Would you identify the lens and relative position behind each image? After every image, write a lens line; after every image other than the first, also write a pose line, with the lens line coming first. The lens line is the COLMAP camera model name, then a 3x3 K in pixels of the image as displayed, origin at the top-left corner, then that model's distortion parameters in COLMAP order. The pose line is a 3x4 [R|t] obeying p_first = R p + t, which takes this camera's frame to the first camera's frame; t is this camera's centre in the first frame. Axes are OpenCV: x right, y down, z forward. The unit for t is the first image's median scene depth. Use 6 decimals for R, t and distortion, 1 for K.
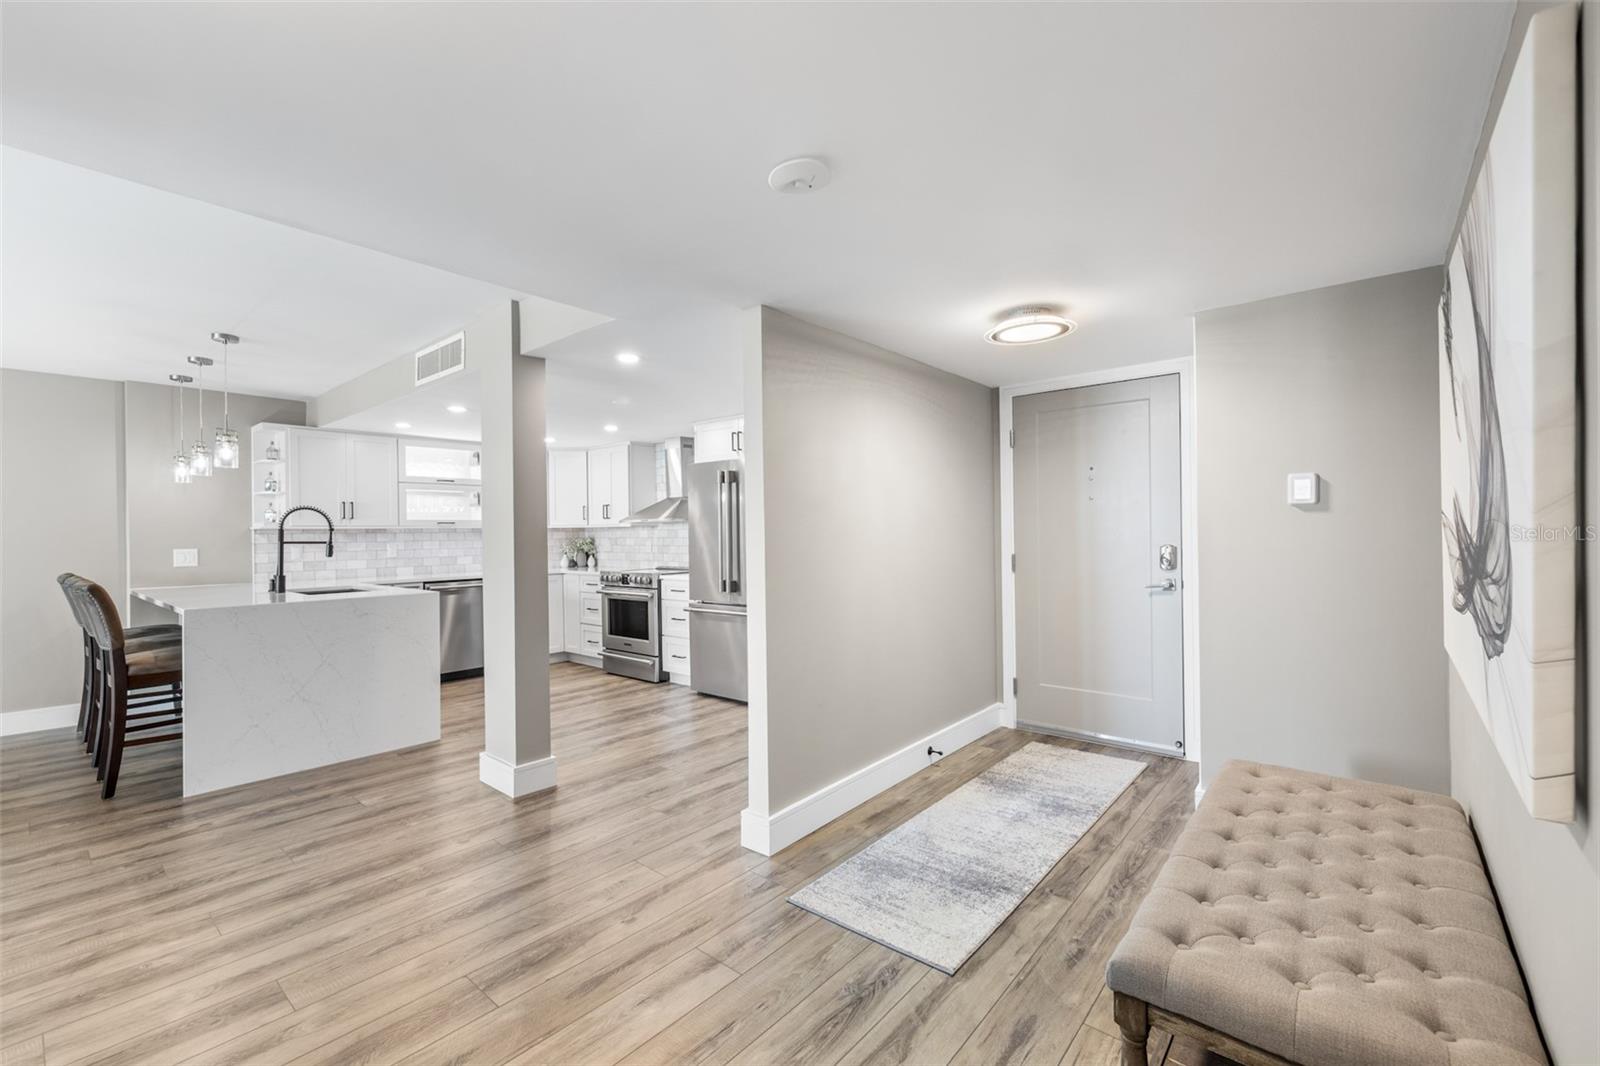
lens RADIAL K [[672.5, 0, 797.7], [0, 672.5, 531.2], [0, 0, 1]] dist [0.000312, 0.000317]
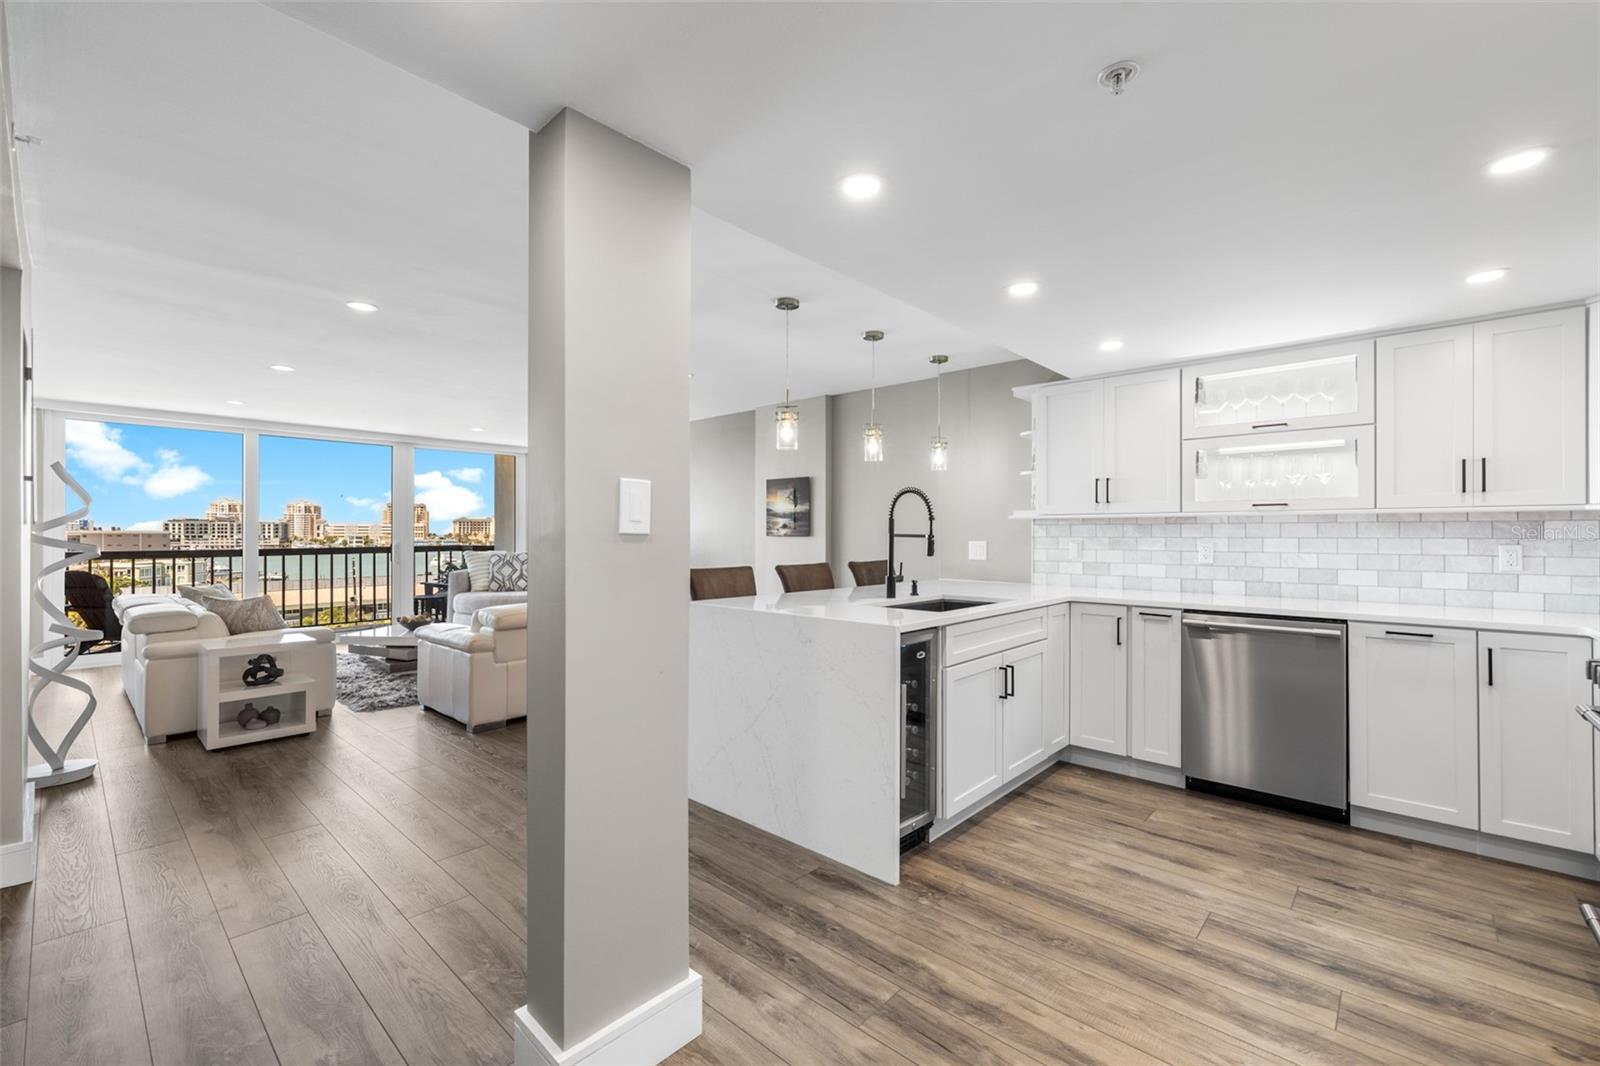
lens RADIAL K [[672.5, 0, 797.7], [0, 672.5, 531.2], [0, 0, 1]] dist [0.000312, 0.000317]
pose [[-0.032452, 0.009013, -0.999433, 0.040438], [0.001298, 0.999959, 0.008976, 0.005713], [0.999472, -0.001006, -0.032462, 1.054535]]
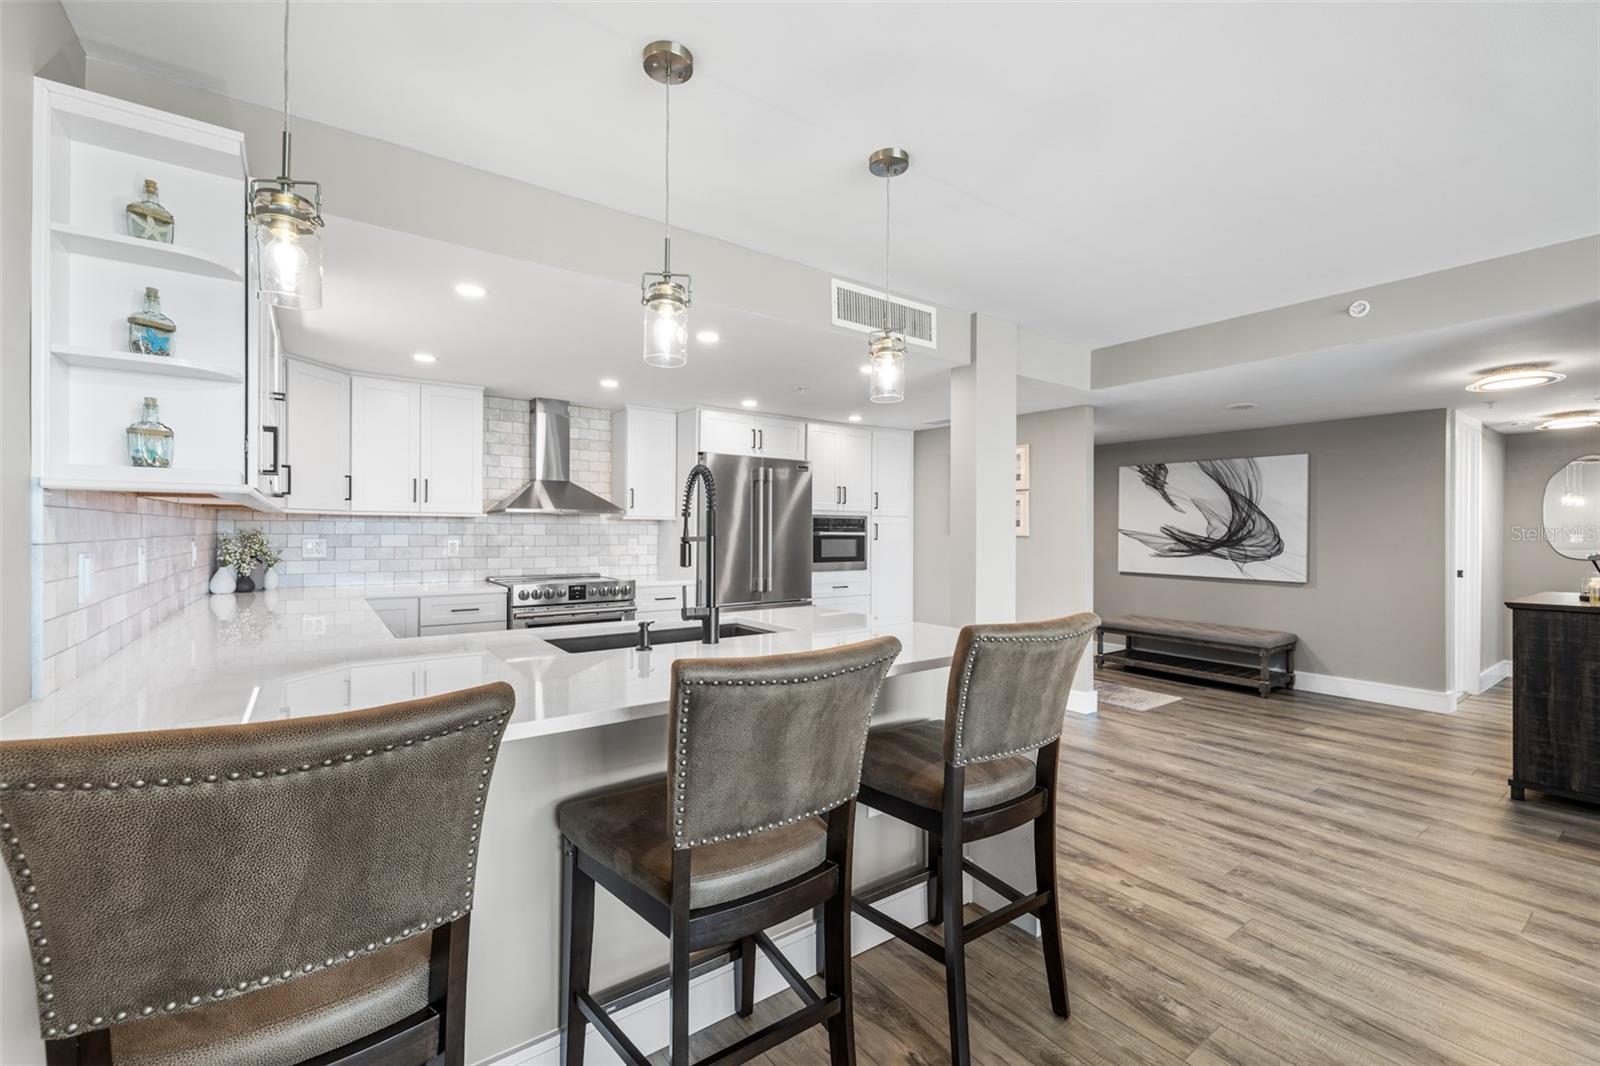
lens RADIAL K [[672.5, 0, 797.7], [0, 672.5, 531.2], [0, 0, 1]] dist [0.000312, 0.000317]
pose [[0.237218, 0.014873, 0.971342, -1.408708], [-0.012278, 0.999849, -0.012311, 0.019390], [-0.971379, -0.009006, 0.237365, 0.951210]]
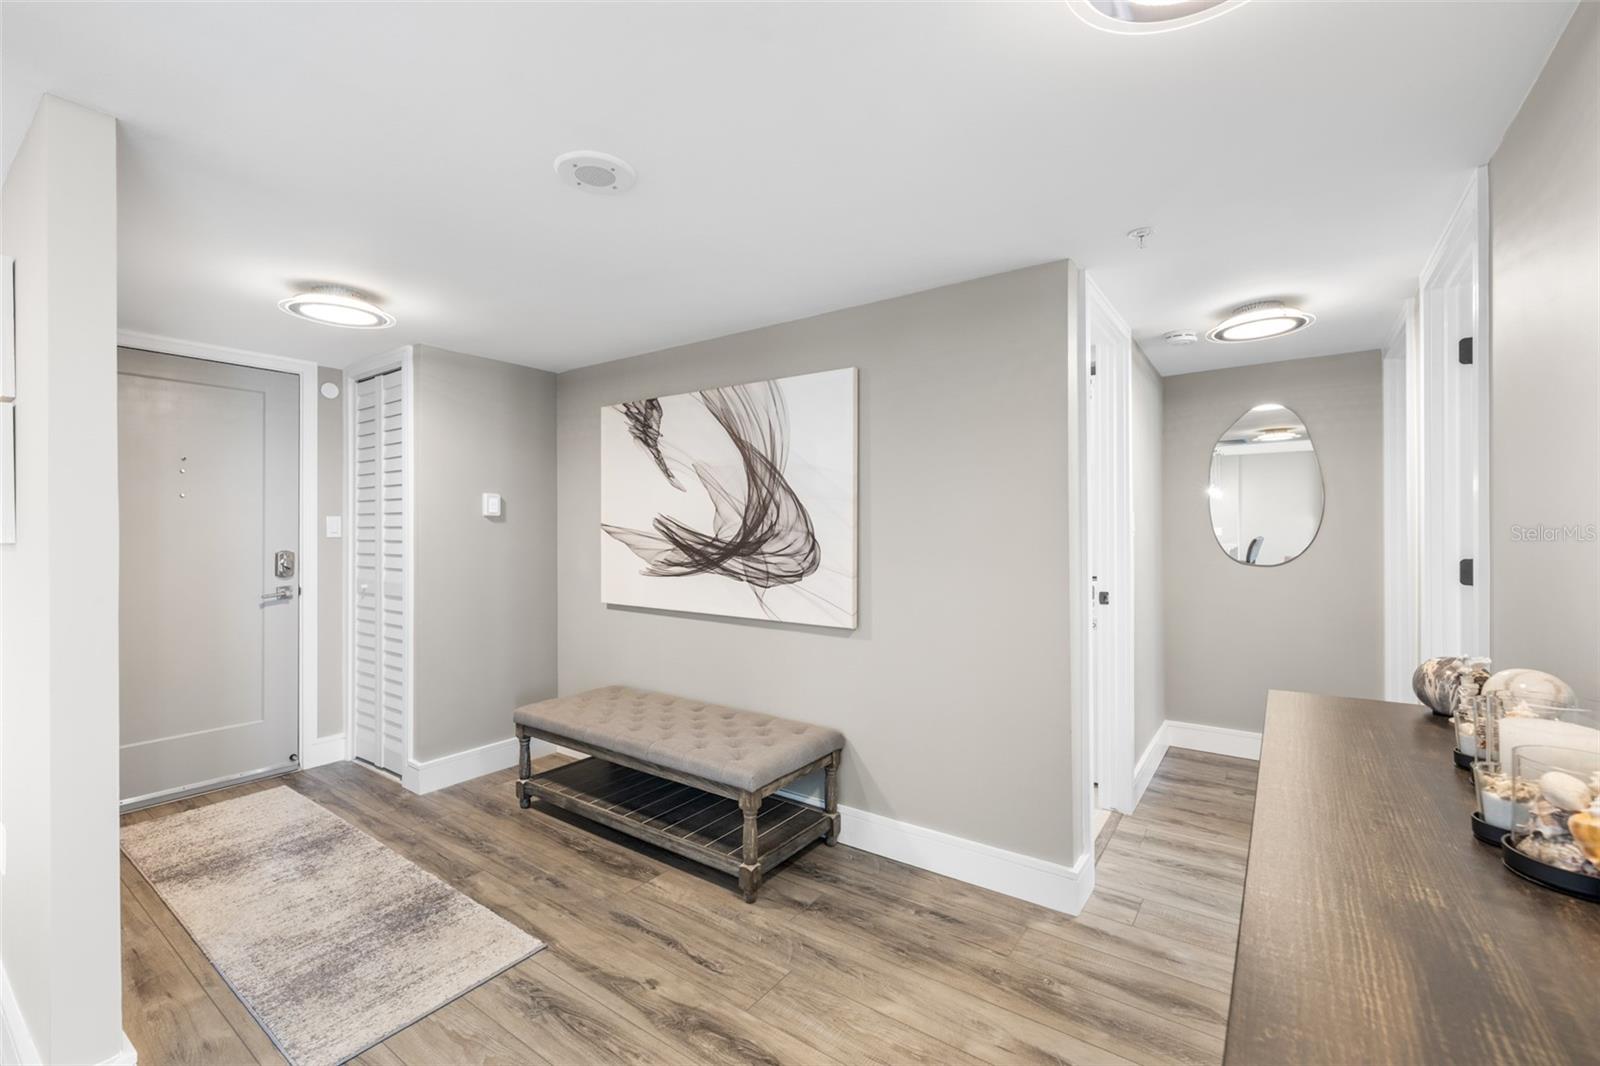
lens RADIAL K [[672.5, 0, 797.7], [0, 672.5, 531.2], [0, 0, 1]] dist [0.000312, 0.000317]
pose [[-0.080646, 0.012748, 0.996661, -0.450938], [0.000318, 0.999918, -0.012764, 0.004846], [-0.996743, -0.000713, -0.080644, 0.350058]]
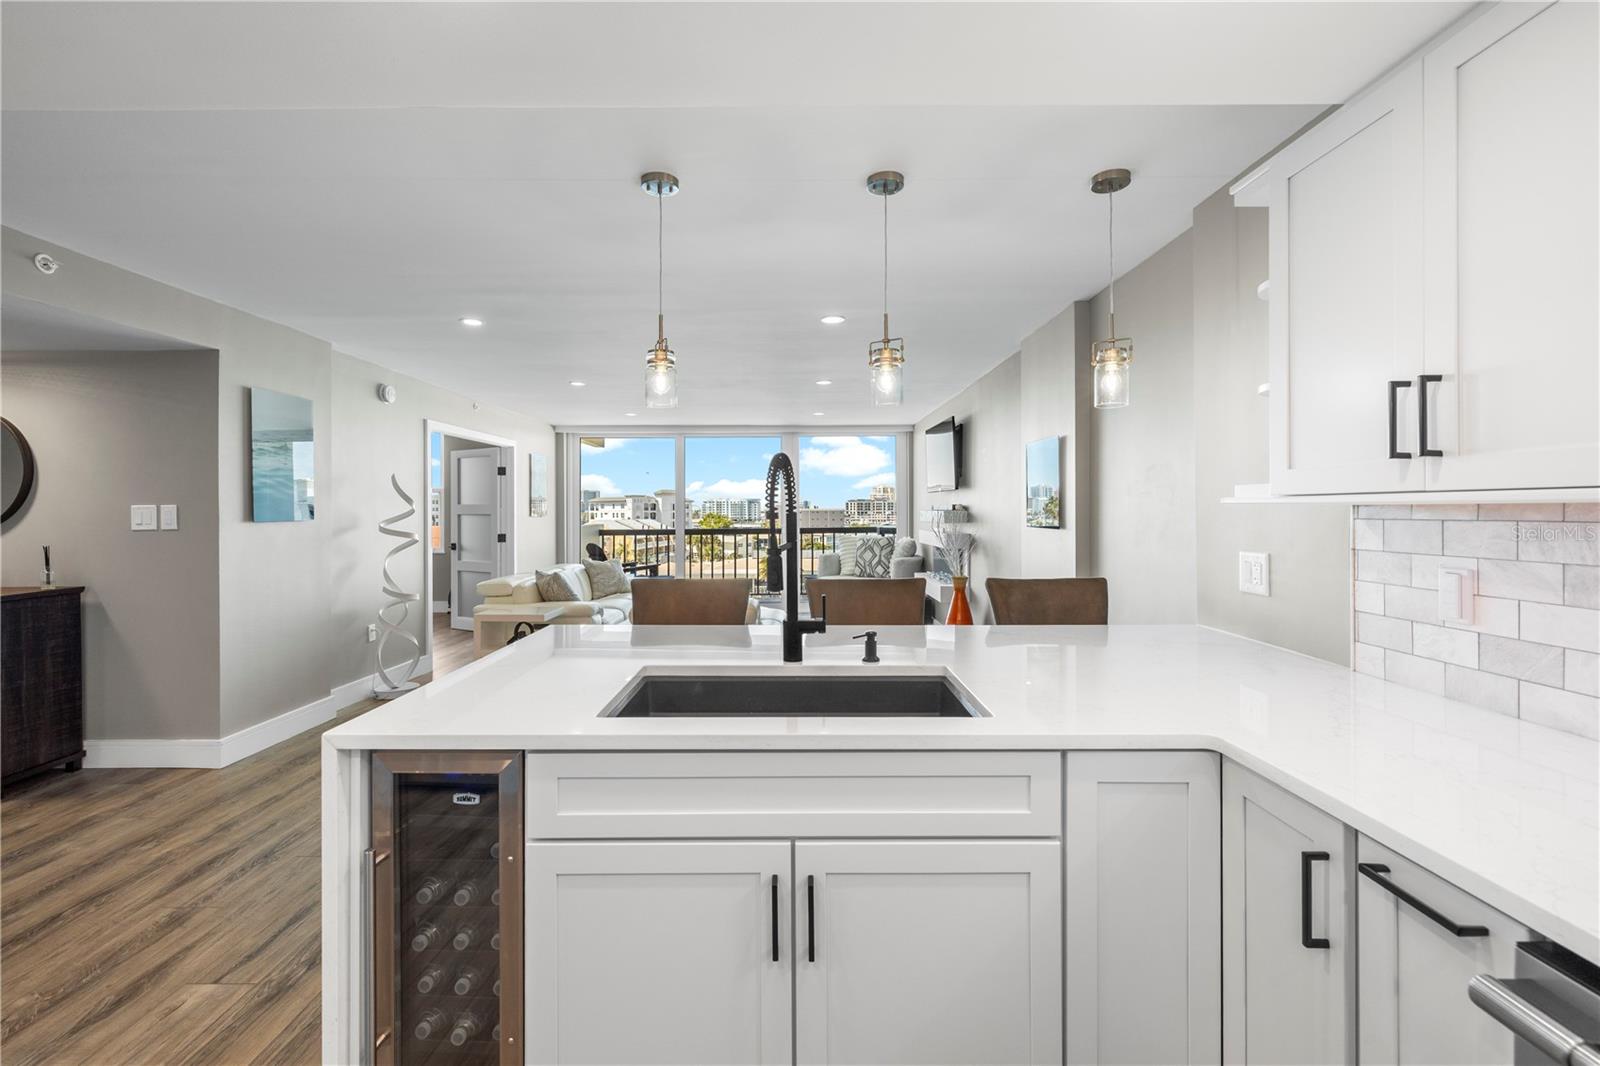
lens RADIAL K [[684.4, 0, 795.2], [0, 684.4, 506.3], [0, 0, 1]] dist [0.000462, 0.000276]
pose [[-0.761322, 0.011588, -0.648271, -0.561146], [0.014390, 0.999896, 0.000974, -0.008610], [0.648214, -0.008587, -0.761409, 1.539420]]
